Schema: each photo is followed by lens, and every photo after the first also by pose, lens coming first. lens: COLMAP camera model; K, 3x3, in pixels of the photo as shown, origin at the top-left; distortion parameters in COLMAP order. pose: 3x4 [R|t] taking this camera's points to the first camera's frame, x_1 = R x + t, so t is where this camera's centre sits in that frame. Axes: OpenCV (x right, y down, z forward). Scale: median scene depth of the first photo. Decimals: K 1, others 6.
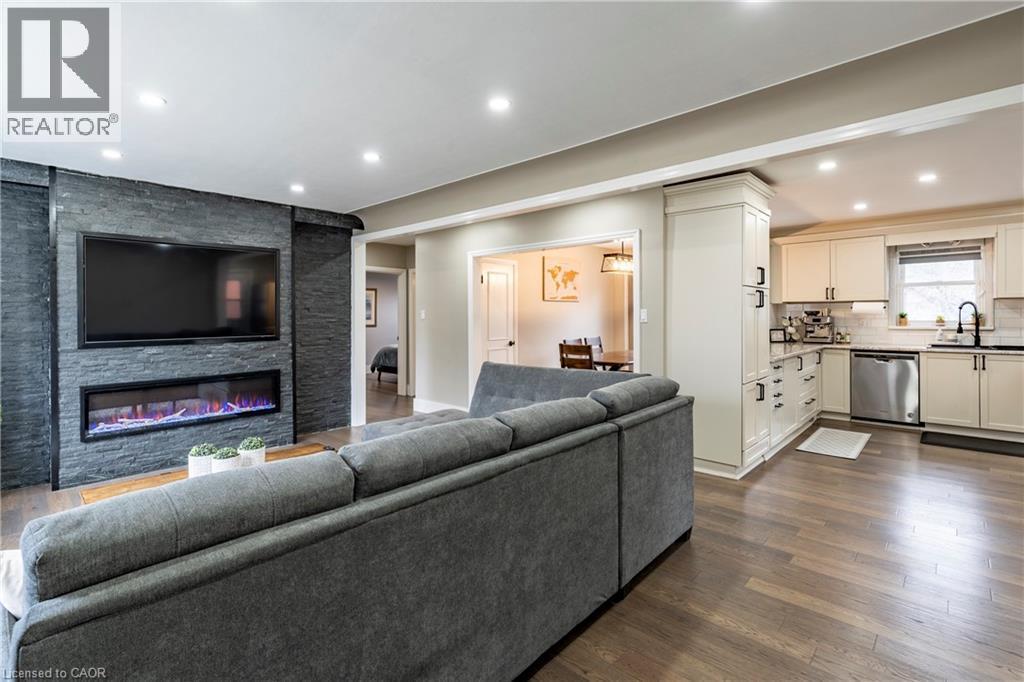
lens RADIAL K [[471.9, 0, 506.4], [0, 471.9, 316.1], [0, 0, 1]] dist [0.021365, 0.000370]
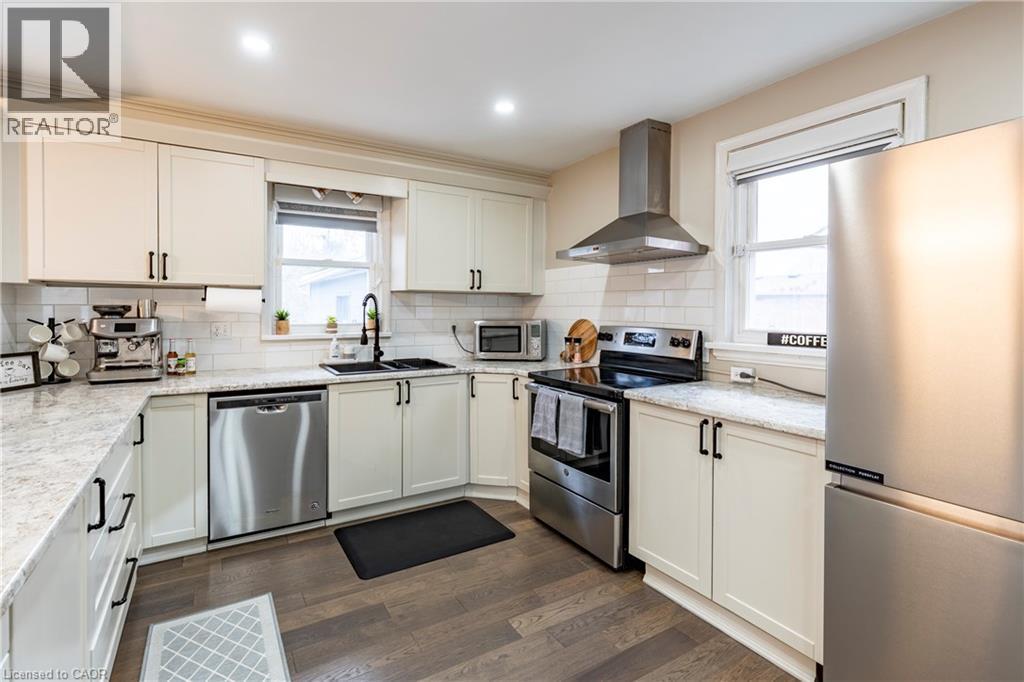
lens RADIAL K [[498.0, 0, 508.8], [0, 498.0, 314.5], [0, 0, 1]] dist [-0.002550, 0.000186]
pose [[0.274738, -0.004281, 0.961509, 0.342164], [-0.004999, 0.999970, 0.005881, -0.007444], [-0.961506, -0.006423, 0.274709, 0.587355]]
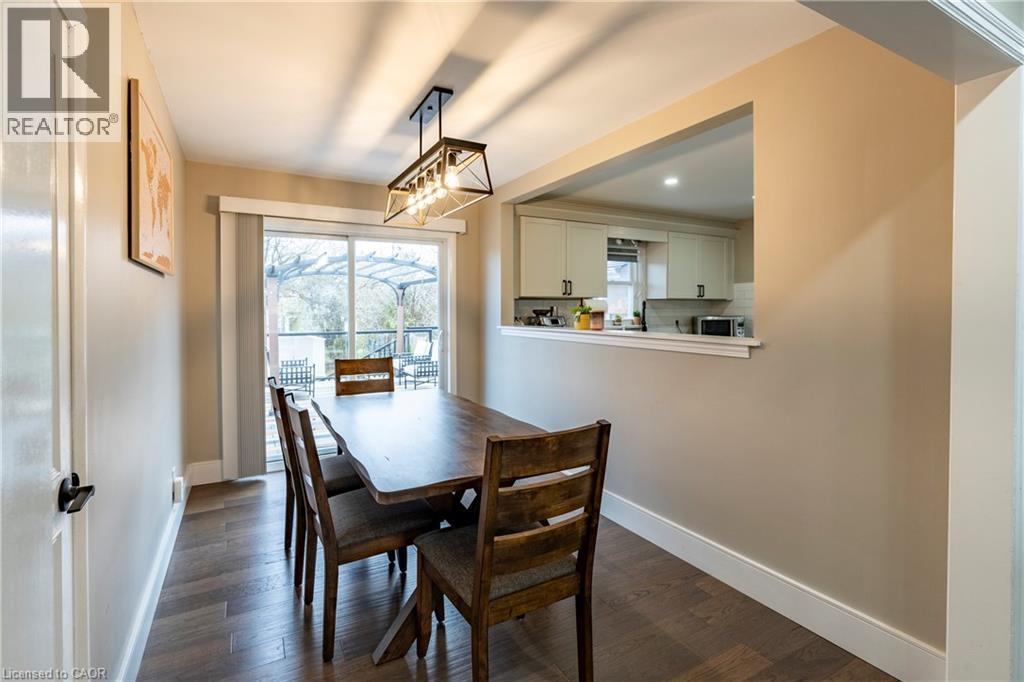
lens RADIAL K [[476.3, 0, 498.6], [0, 476.3, 316.1], [0, 0, 1]] dist [-0.001224, 0.000288]
pose [[0.320254, -0.004447, 0.947321, -0.113620], [0.008168, 0.999965, 0.001932, -0.002367], [-0.947297, 0.007119, 0.320279, 0.886498]]
